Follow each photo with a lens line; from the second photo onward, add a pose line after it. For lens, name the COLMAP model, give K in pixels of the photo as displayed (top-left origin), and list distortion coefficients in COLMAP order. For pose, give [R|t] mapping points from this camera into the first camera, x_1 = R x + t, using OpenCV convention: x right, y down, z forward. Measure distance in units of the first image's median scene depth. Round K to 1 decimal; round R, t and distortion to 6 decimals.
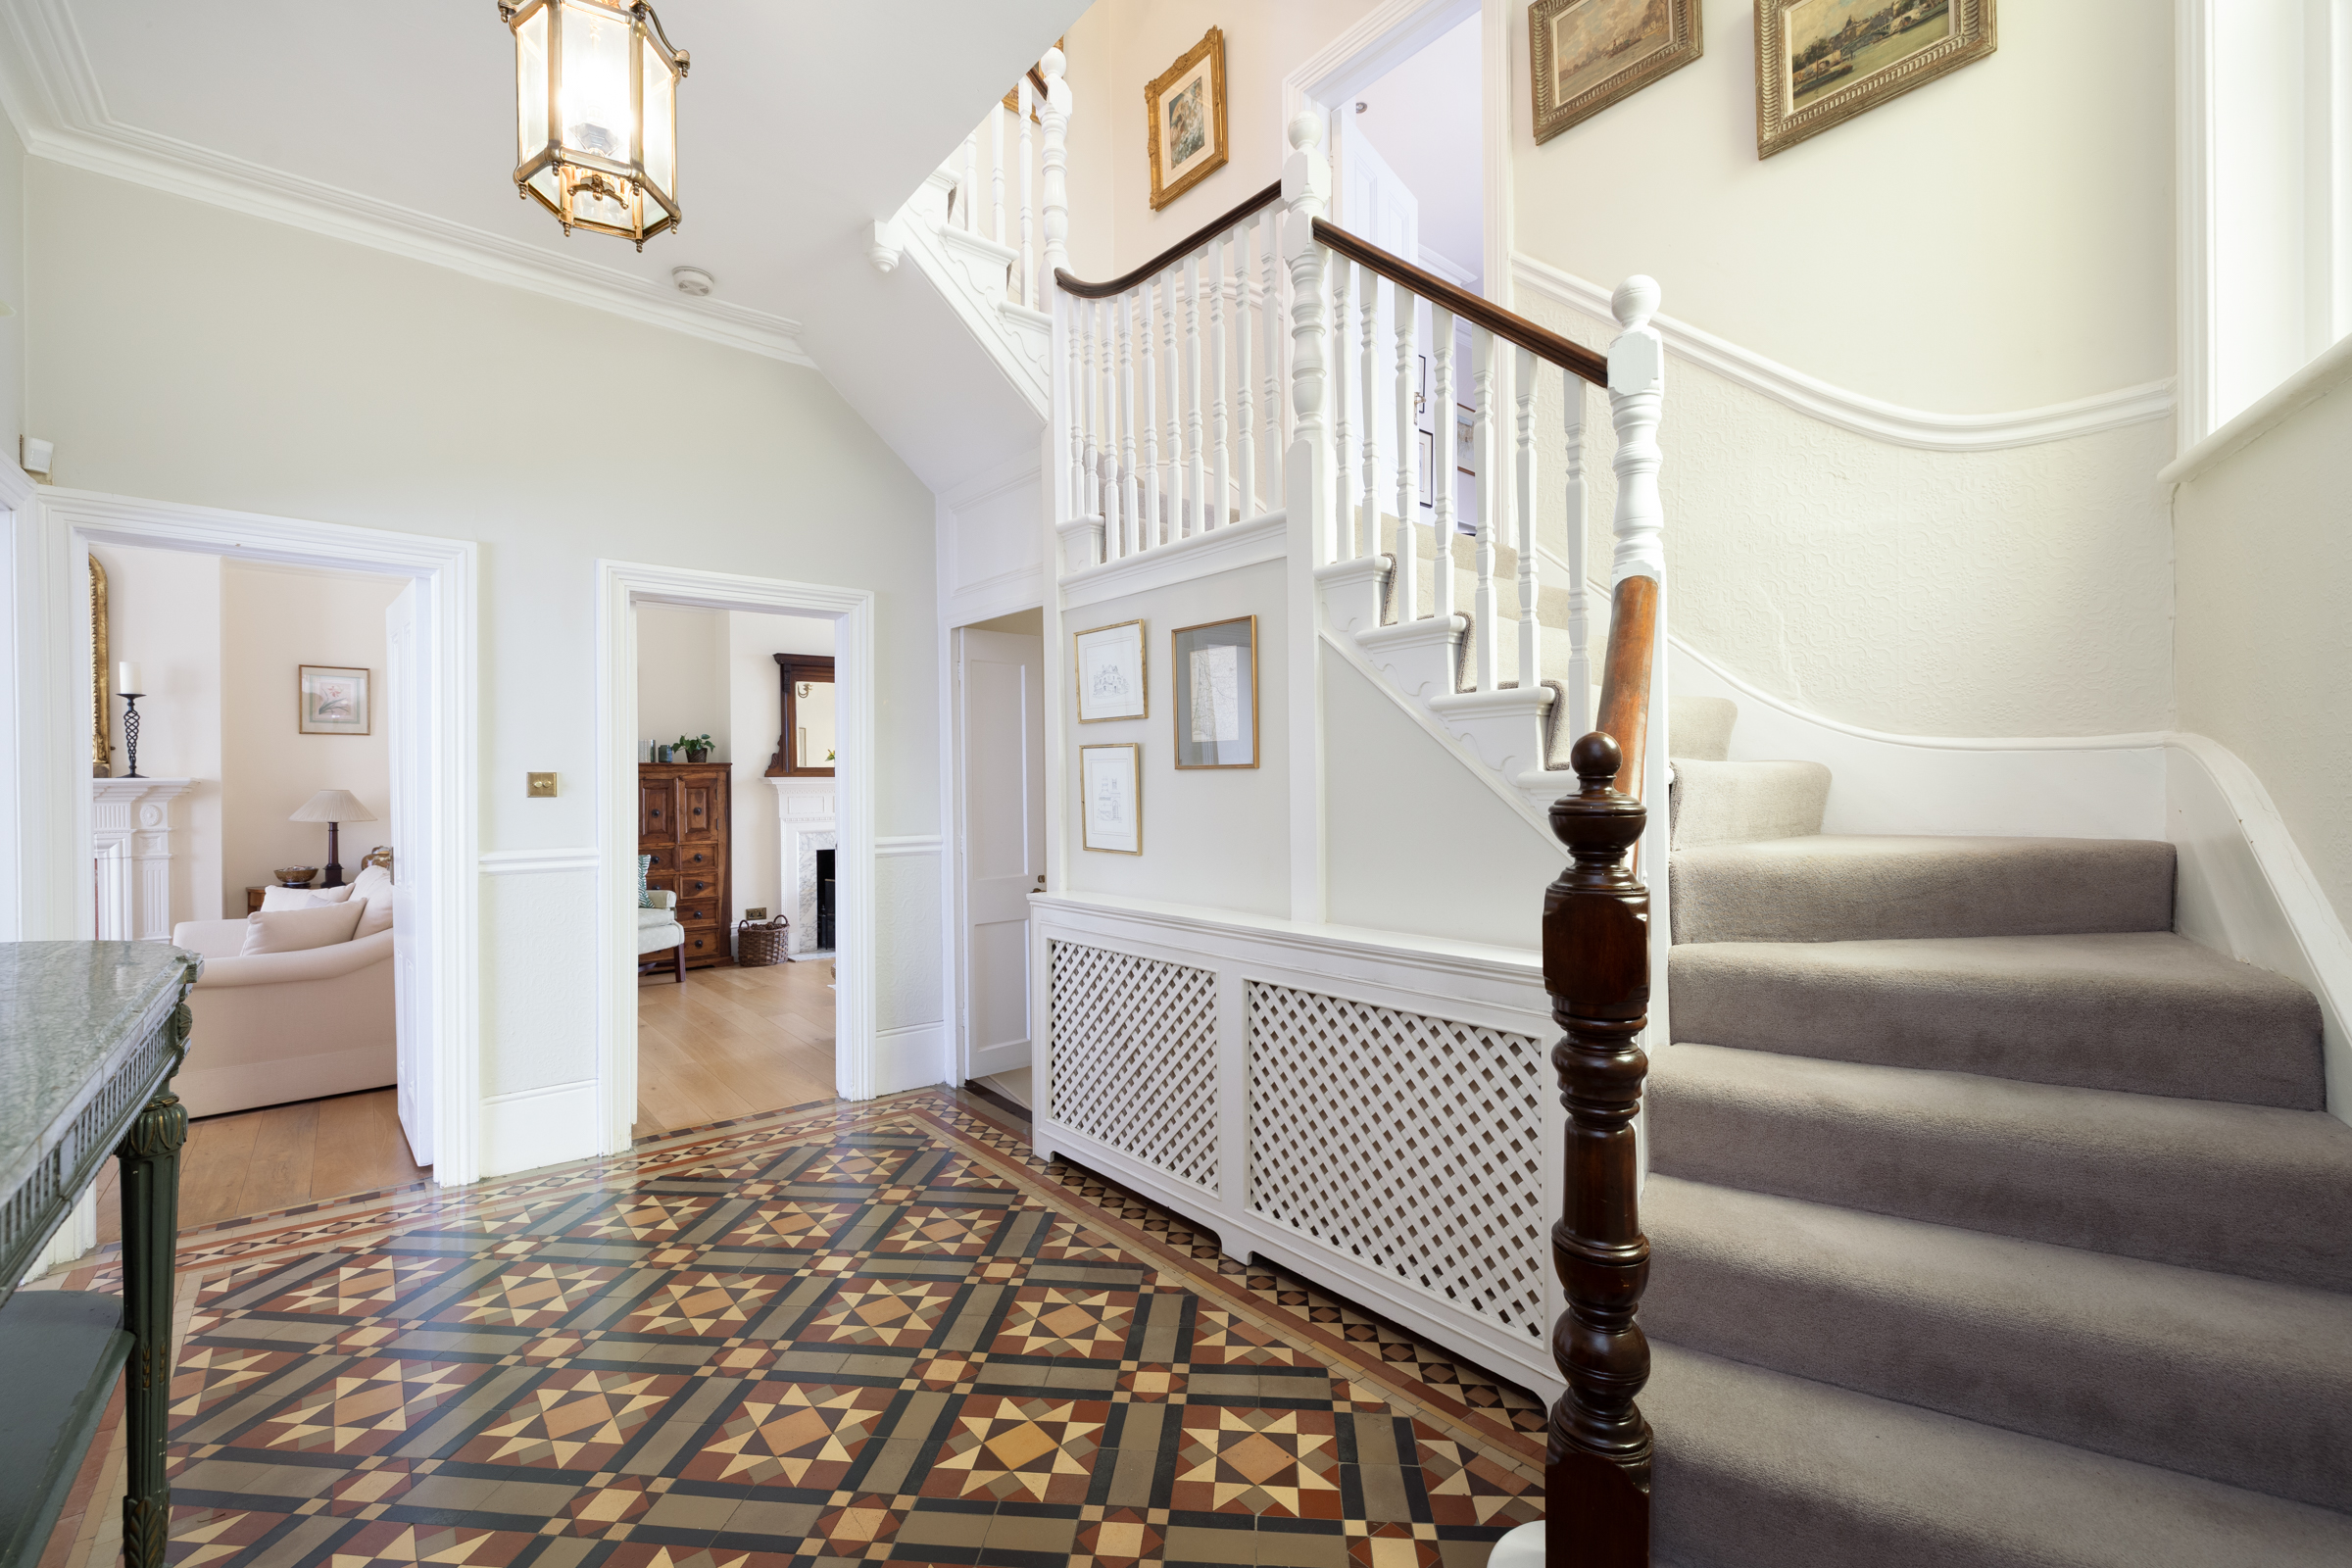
lens RADIAL K [[993.8, 0, 1182.7], [0, 993.8, 786.7], [0, 0, 1]] dist [0.003601, 0.000258]
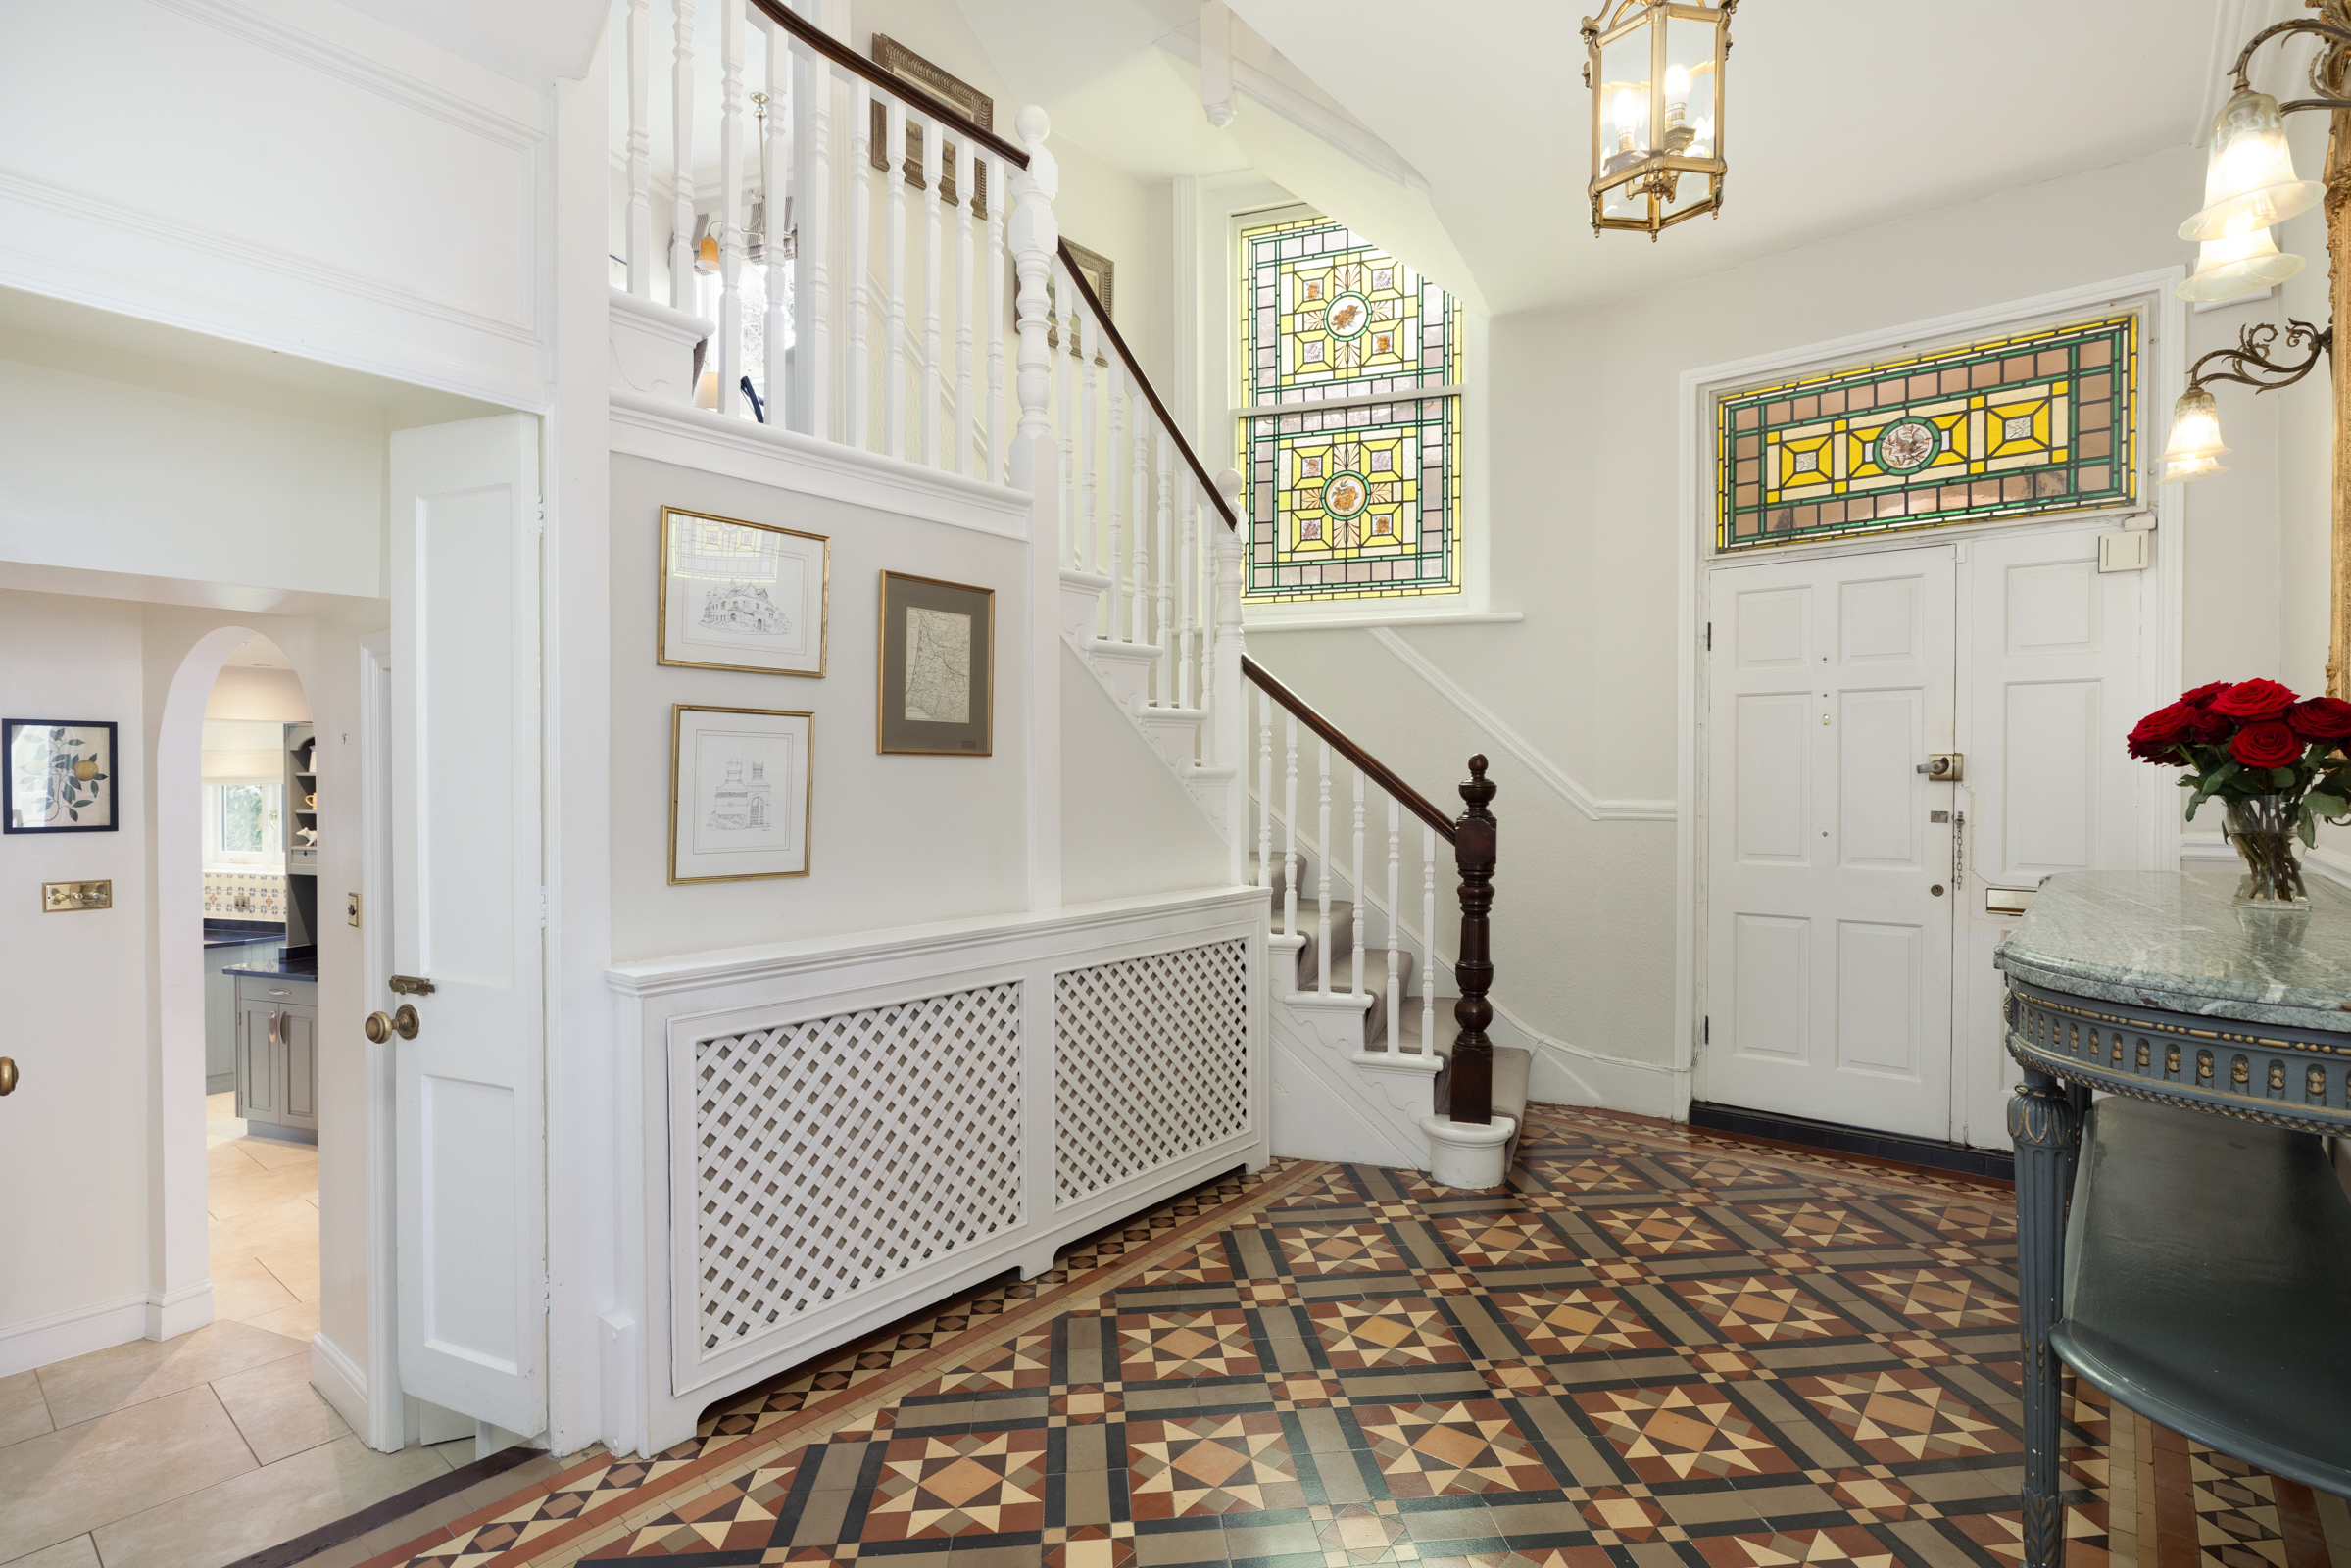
lens RADIAL K [[1127.6, 0, 1182.2], [0, 1127.6, 785.9], [0, 0, 1]] dist [-0.004255, -0.000191]
pose [[-0.180506, -0.002965, 0.983569, -1.114298], [0.002214, 0.999992, 0.003421, 0.006320], [-0.983571, 0.002795, -0.180498, 1.146987]]
